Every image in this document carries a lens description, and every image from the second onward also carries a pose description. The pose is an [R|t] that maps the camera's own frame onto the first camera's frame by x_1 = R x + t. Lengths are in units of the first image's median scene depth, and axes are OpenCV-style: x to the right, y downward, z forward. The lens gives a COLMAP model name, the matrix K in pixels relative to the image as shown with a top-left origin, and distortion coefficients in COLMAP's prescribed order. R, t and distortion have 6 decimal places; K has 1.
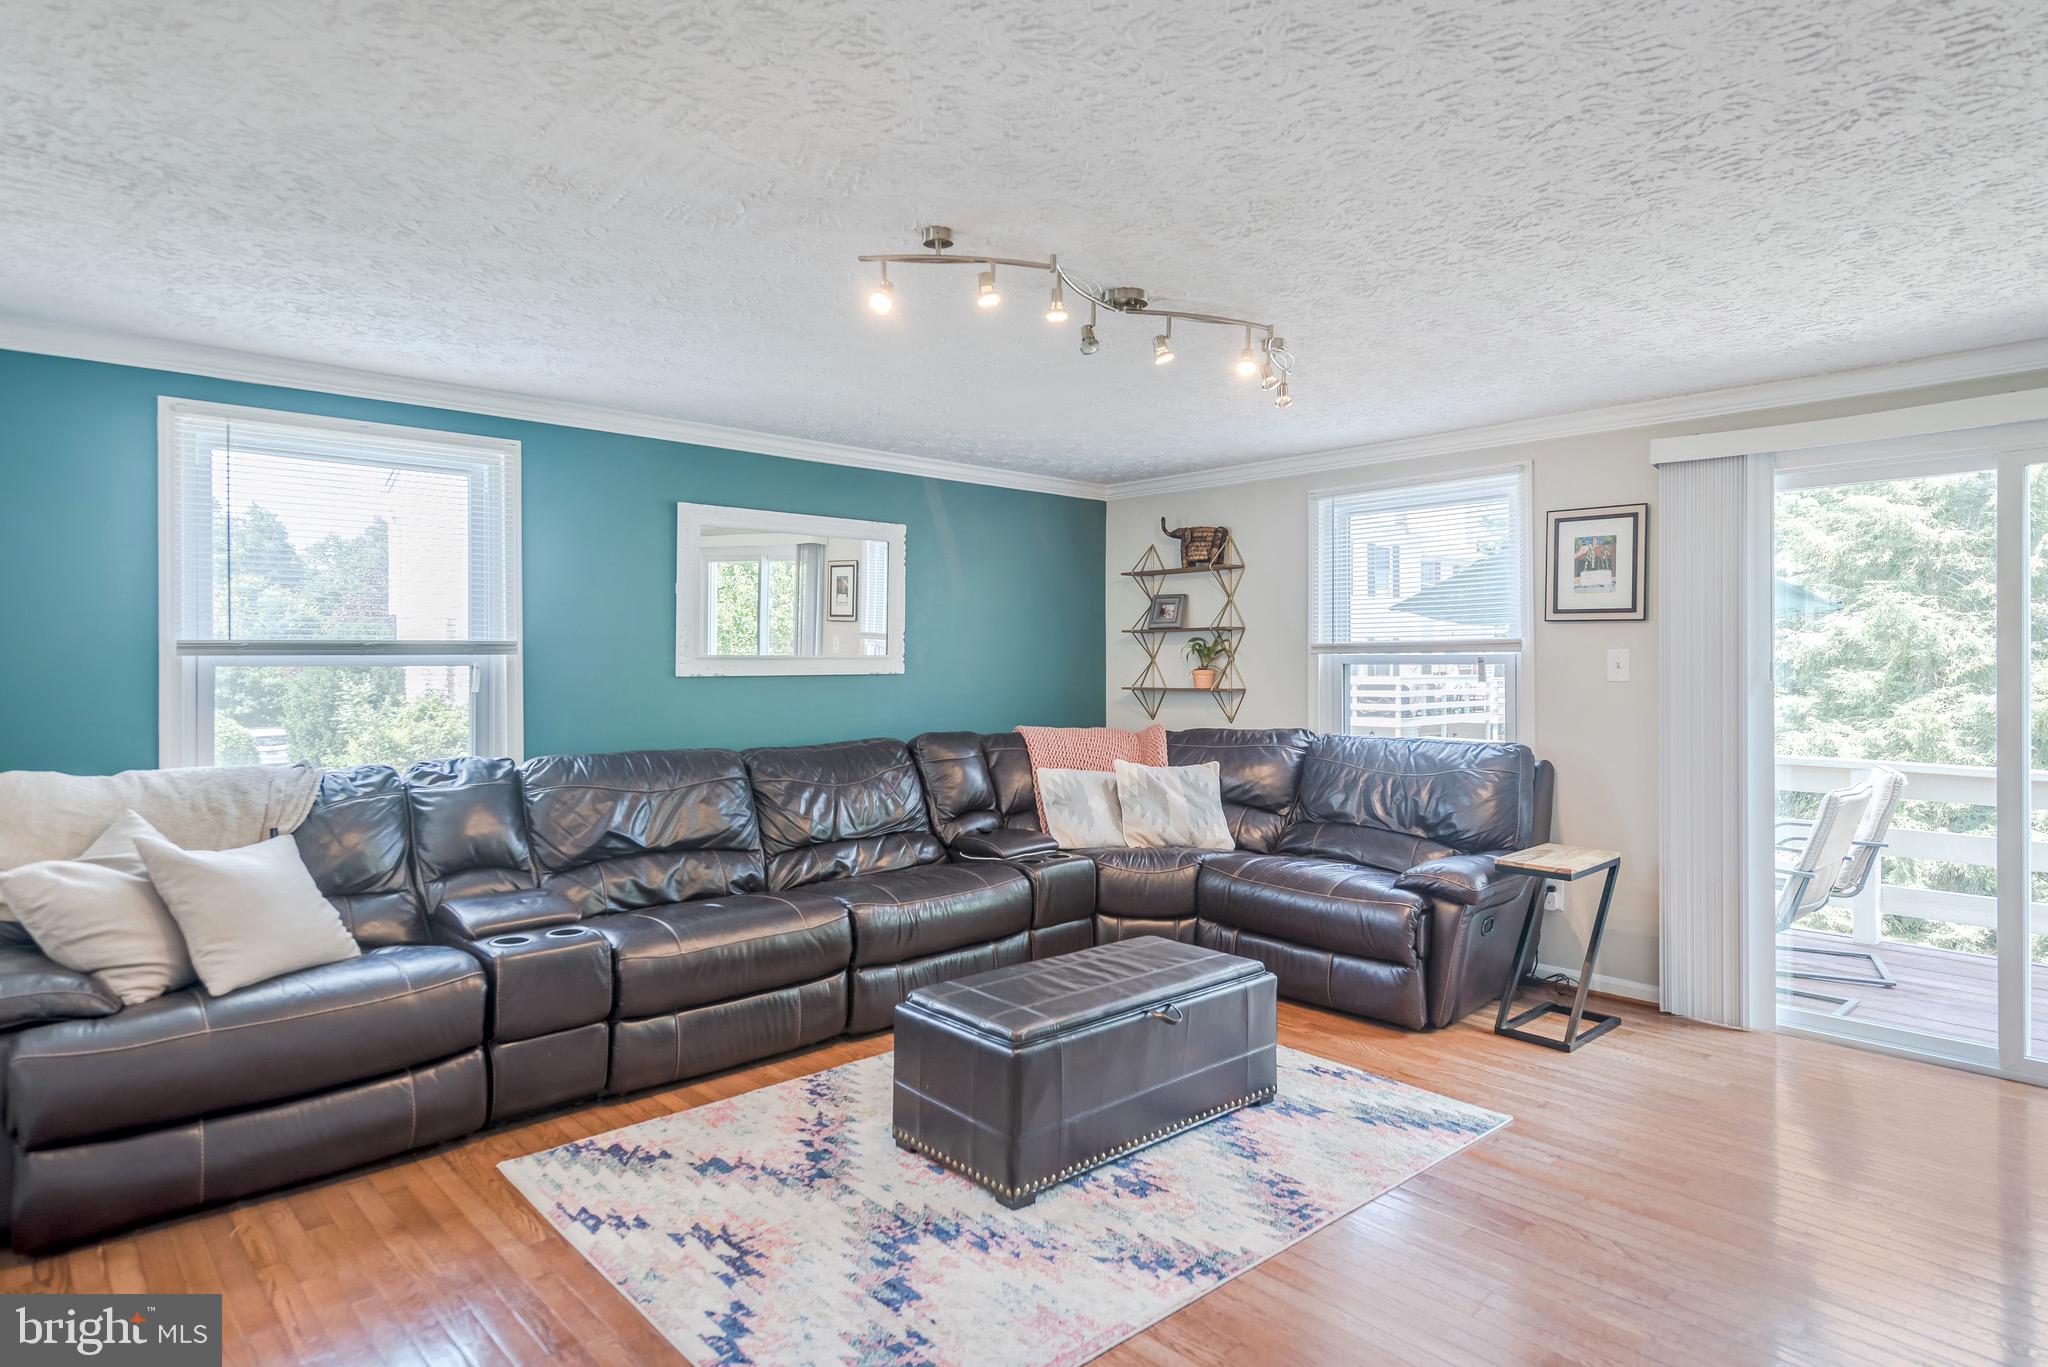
lens RADIAL K [[1124.5, 0, 1024.0], [0, 1124.5, 683.5], [0, 0, 1]] dist [0.014104, -0.000477]
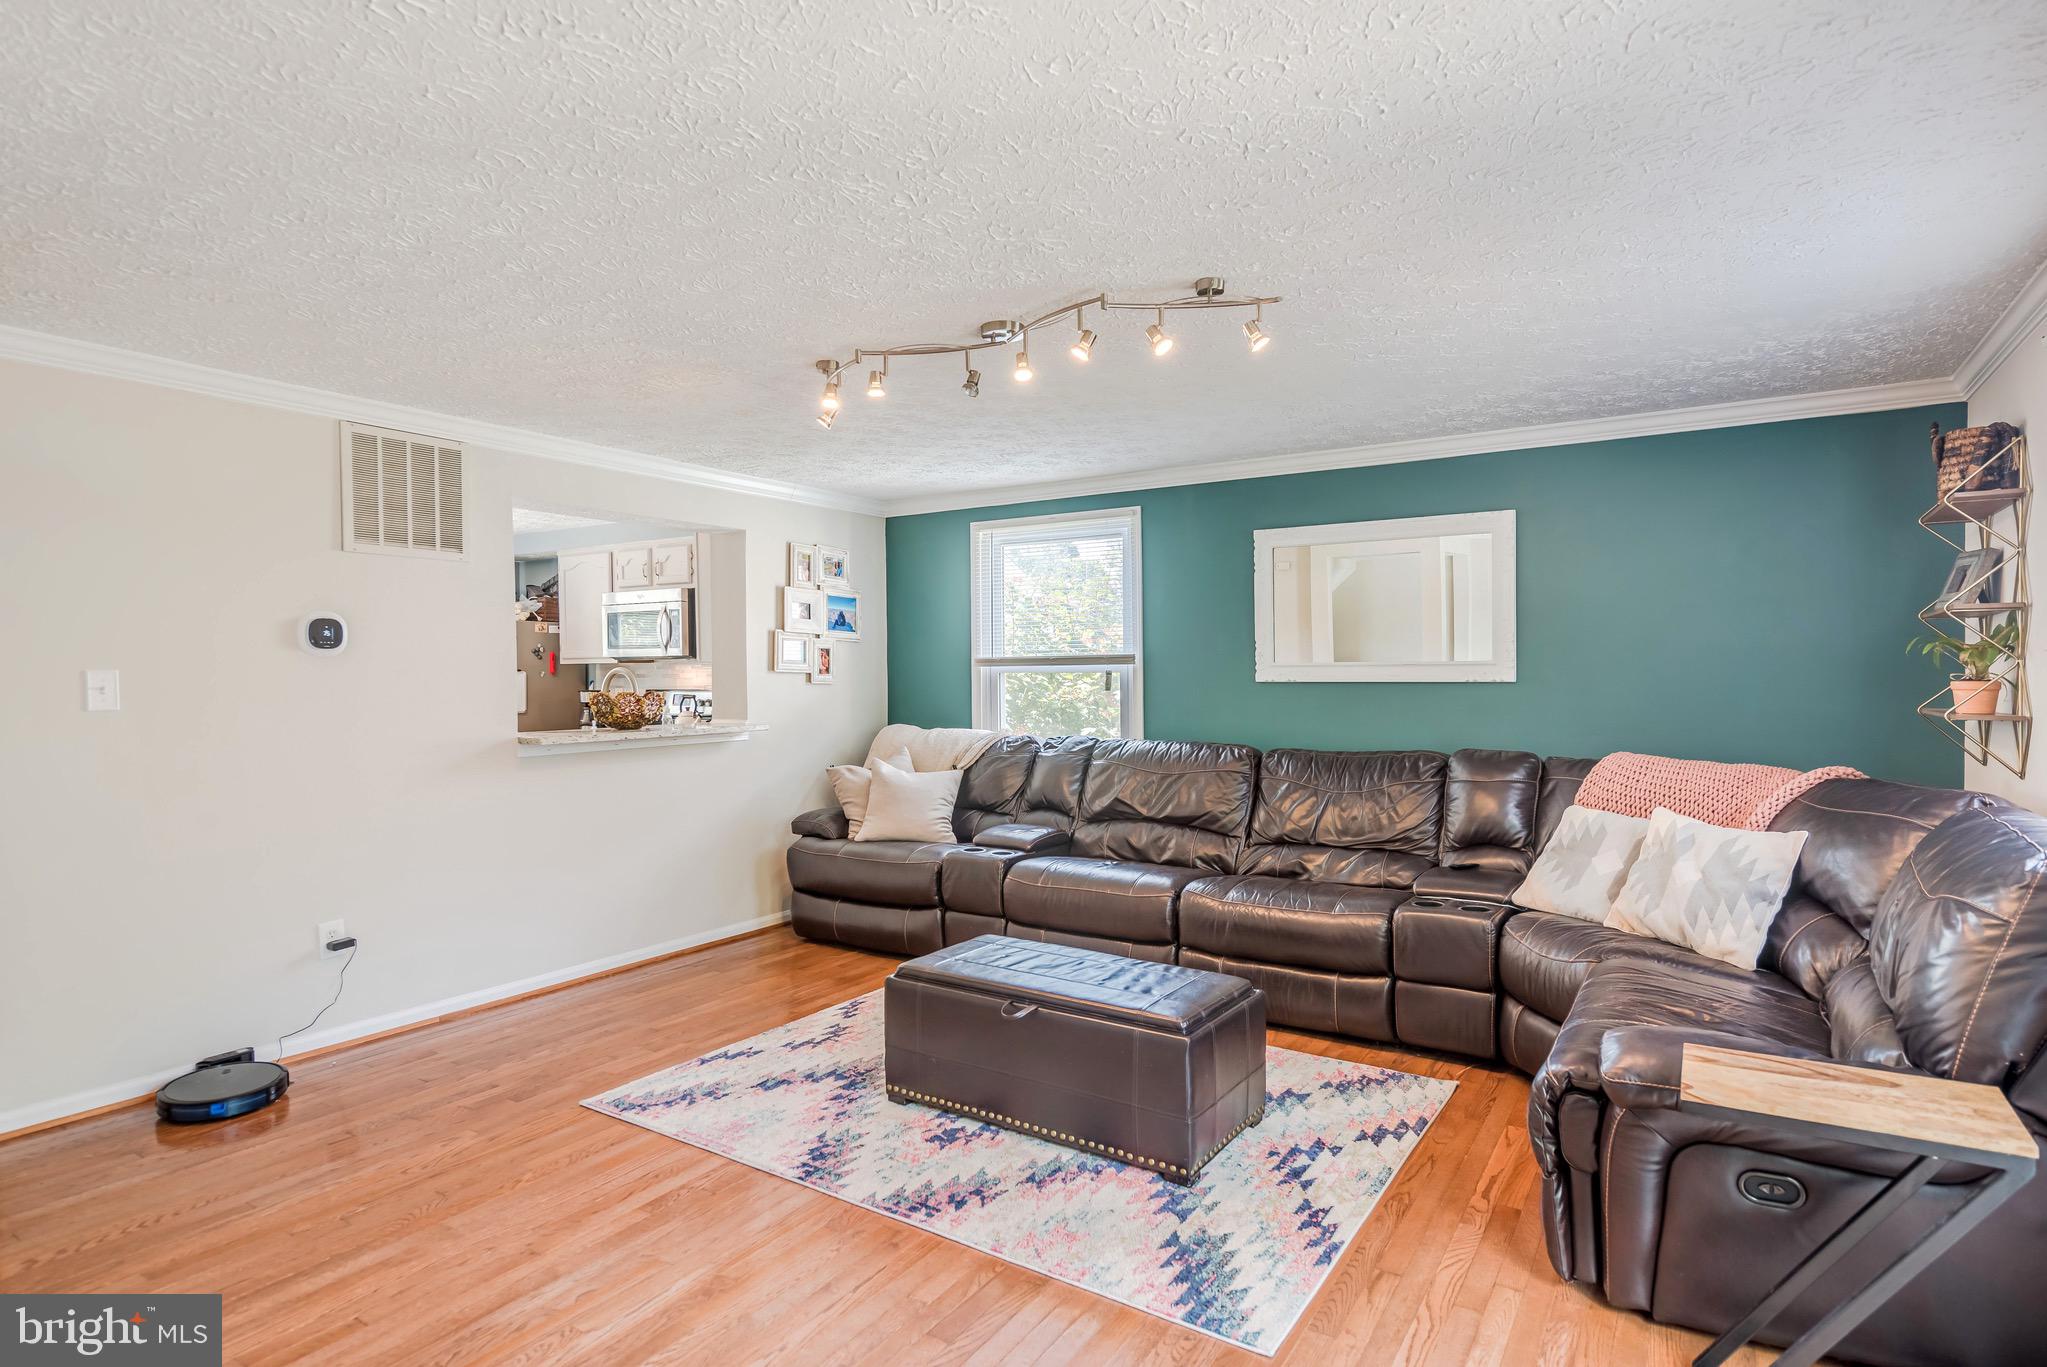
lens RADIAL K [[1084.0, 0, 1023.5], [0, 1084.0, 683.5], [0, 0, 1]] dist [0.019369, 0.000097]
pose [[0.253566, 0.012666, -0.967235, 0.931452], [-0.013865, 0.999859, 0.009459, -0.014989], [0.967219, 0.011012, 0.253706, 0.633914]]
